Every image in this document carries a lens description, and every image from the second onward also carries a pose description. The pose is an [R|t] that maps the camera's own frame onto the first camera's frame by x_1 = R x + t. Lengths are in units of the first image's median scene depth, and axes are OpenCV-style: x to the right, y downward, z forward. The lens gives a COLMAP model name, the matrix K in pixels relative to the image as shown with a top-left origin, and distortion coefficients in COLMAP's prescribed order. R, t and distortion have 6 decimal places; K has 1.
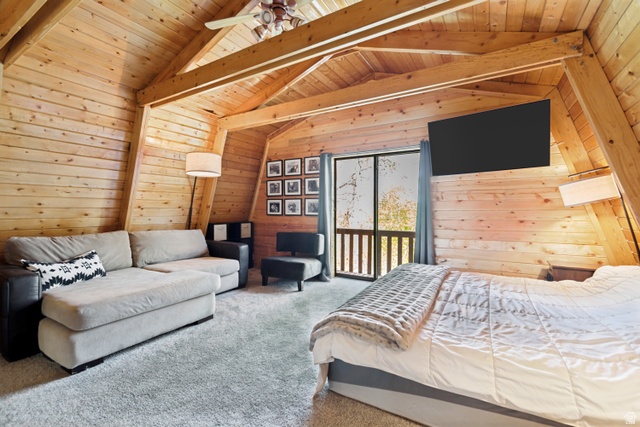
lens RADIAL K [[284.5, 0, 321.3], [0, 284.5, 211.7], [0, 0, 1]] dist [0.002754, -0.001528]
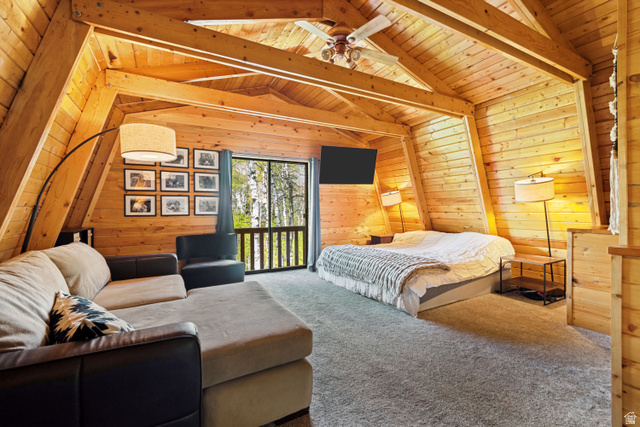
lens RADIAL K [[284.5, 0, 324.8], [0, 284.5, 211.4], [0, 0, 1]] dist [0.002754, -0.001528]
pose [[0.490204, -0.010779, 0.871541, -0.649898], [0.014256, 0.999889, 0.004347, 0.003411], [-0.871491, 0.010294, 0.490303, 0.234796]]
